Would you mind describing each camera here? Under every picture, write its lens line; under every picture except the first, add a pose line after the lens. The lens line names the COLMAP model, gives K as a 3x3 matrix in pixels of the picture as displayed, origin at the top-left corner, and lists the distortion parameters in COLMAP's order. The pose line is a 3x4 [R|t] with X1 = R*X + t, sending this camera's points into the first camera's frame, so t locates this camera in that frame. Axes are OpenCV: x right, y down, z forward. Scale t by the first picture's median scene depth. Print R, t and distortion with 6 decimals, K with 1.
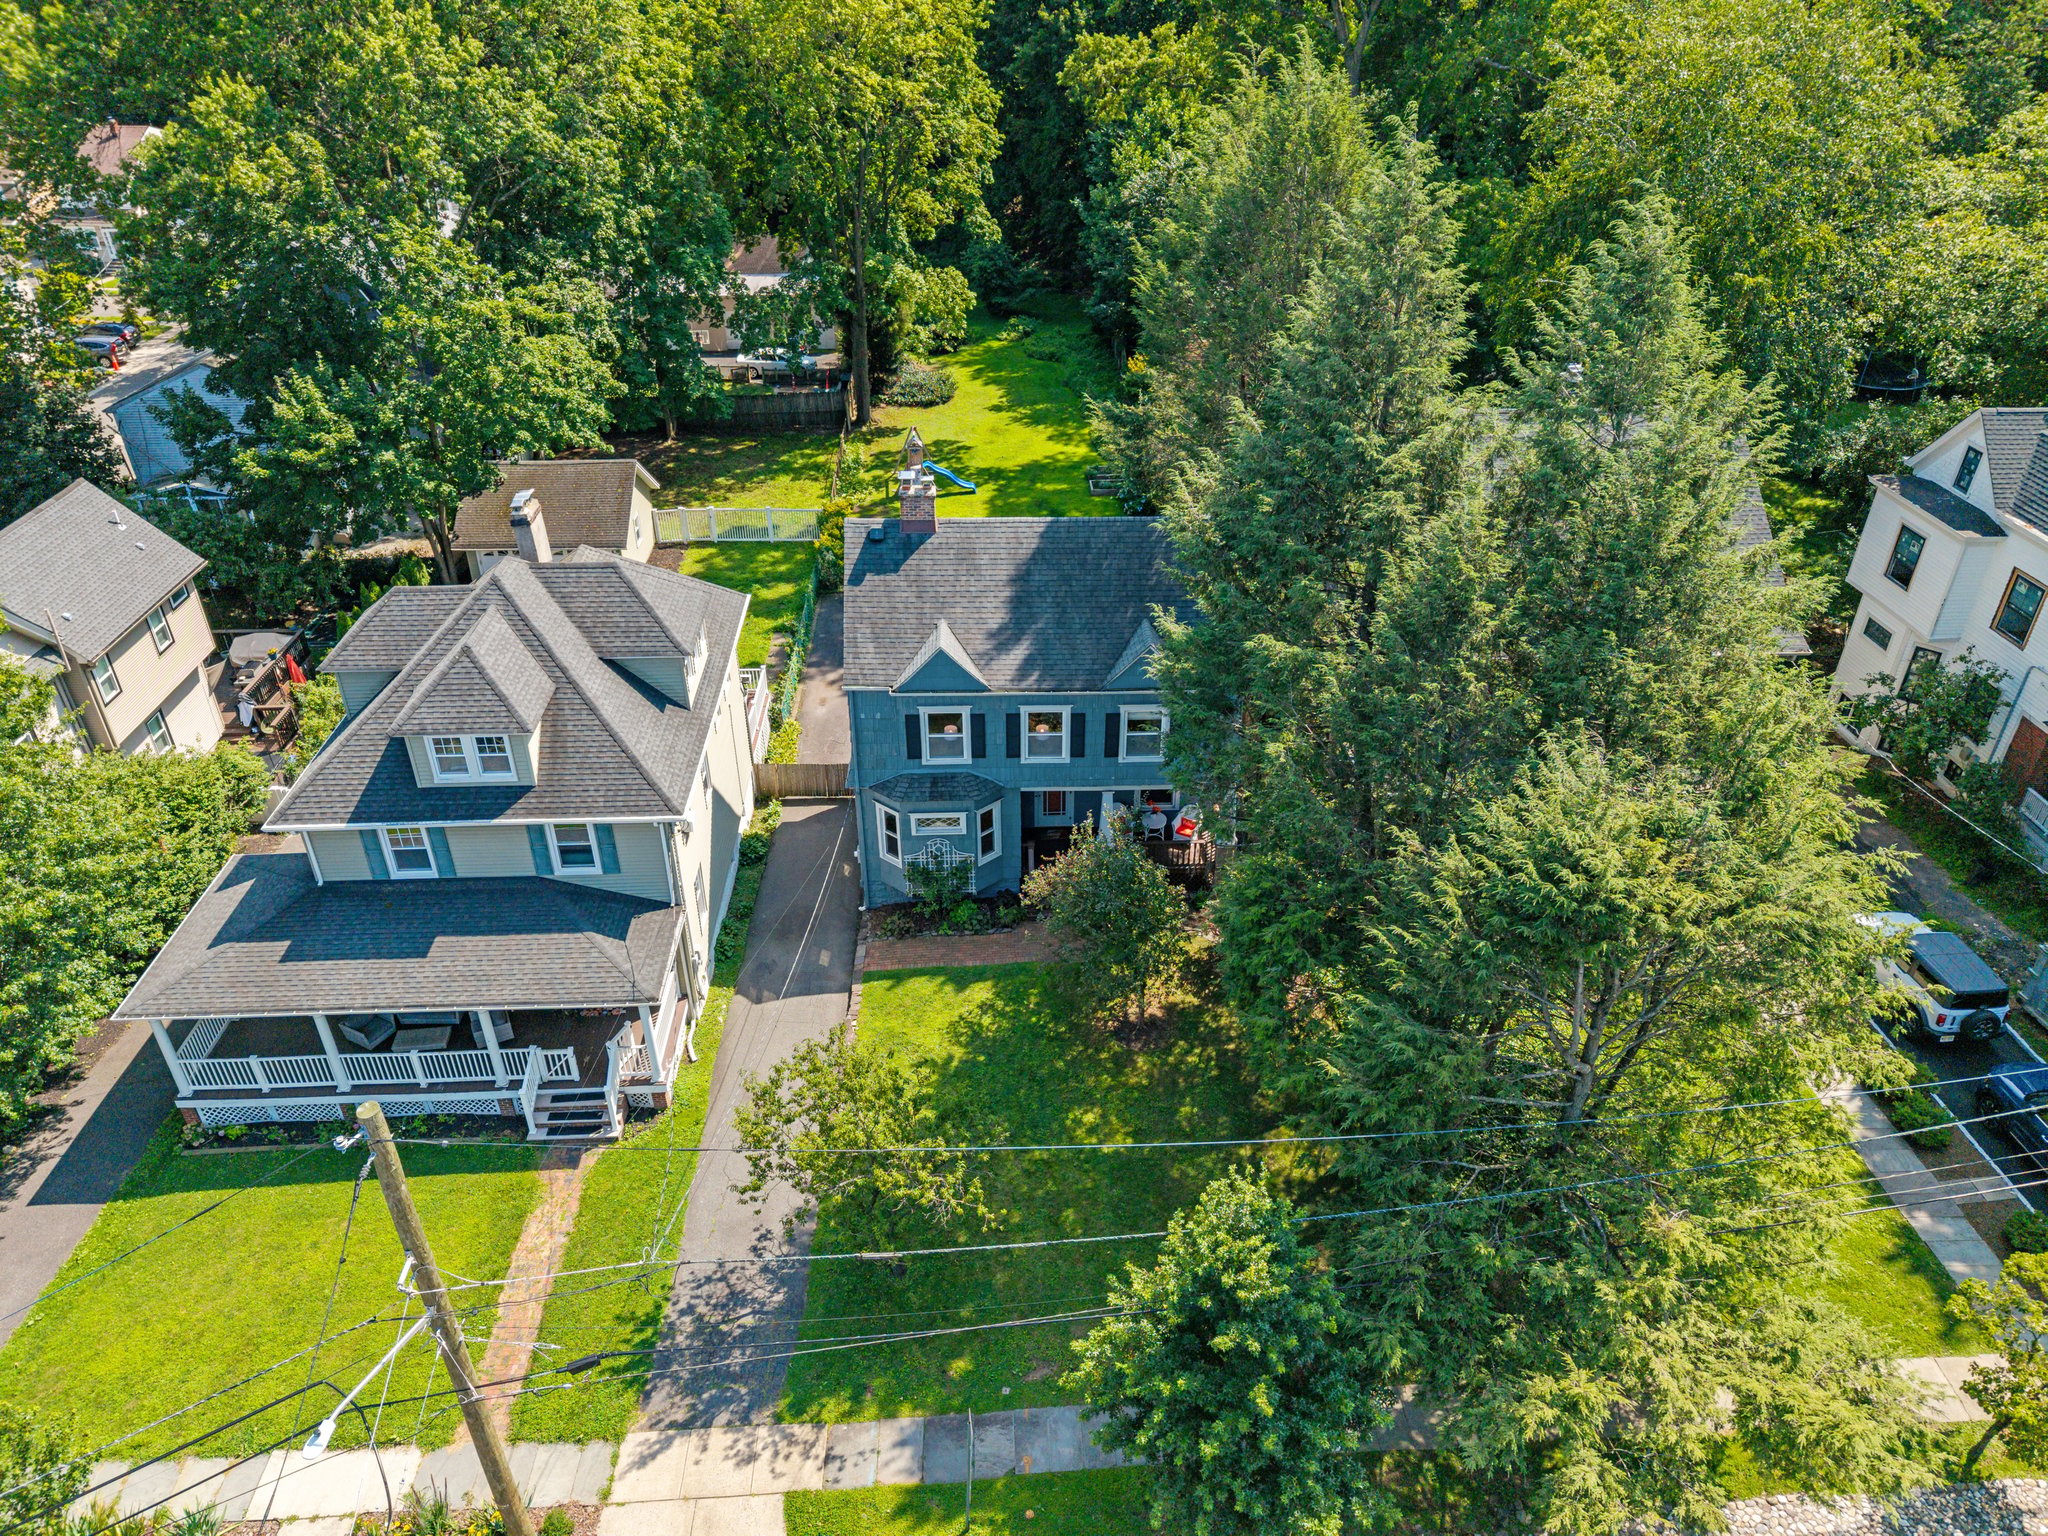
lens RADIAL K [[1356.9, 0, 1024.0], [0, 1356.9, 768.0], [0, 0, 1]] dist [0.054349, -0.104313]
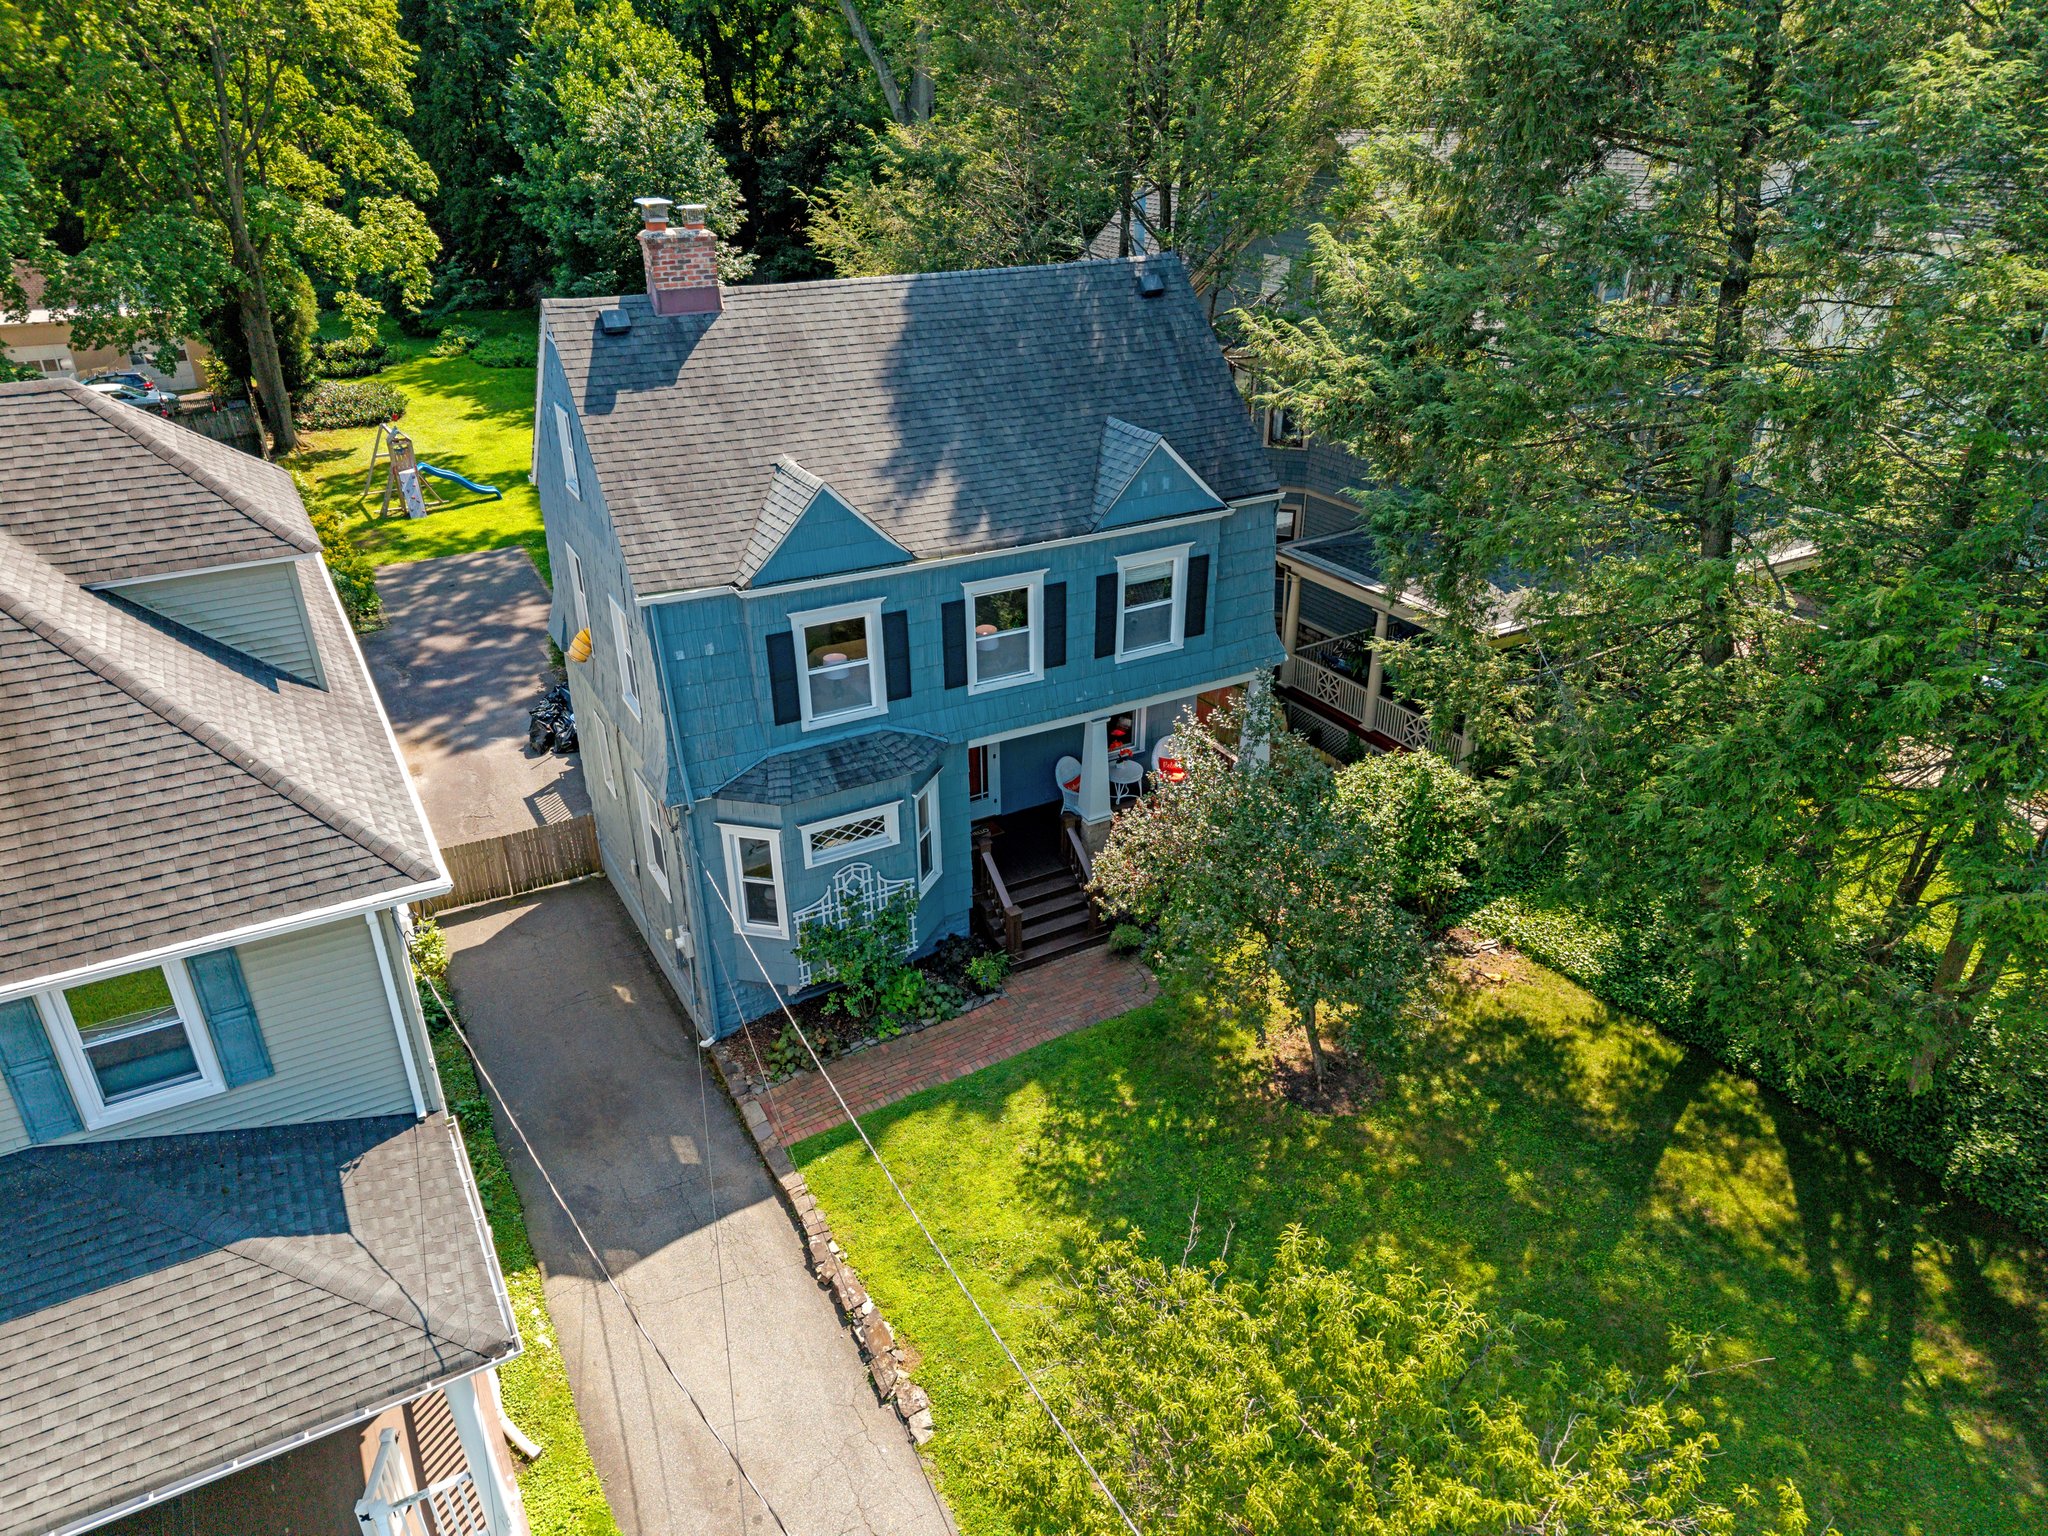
lens RADIAL K [[1369.0, 0, 1024.0], [0, 1369.0, 768.0], [0, 0, 1]] dist [0.011394, -0.013852]
pose [[0.888386, -0.209886, 0.408311, -0.221288], [0.244833, 0.968947, -0.034626, 0.051577], [-0.388364, 0.130729, 0.912186, 0.479928]]
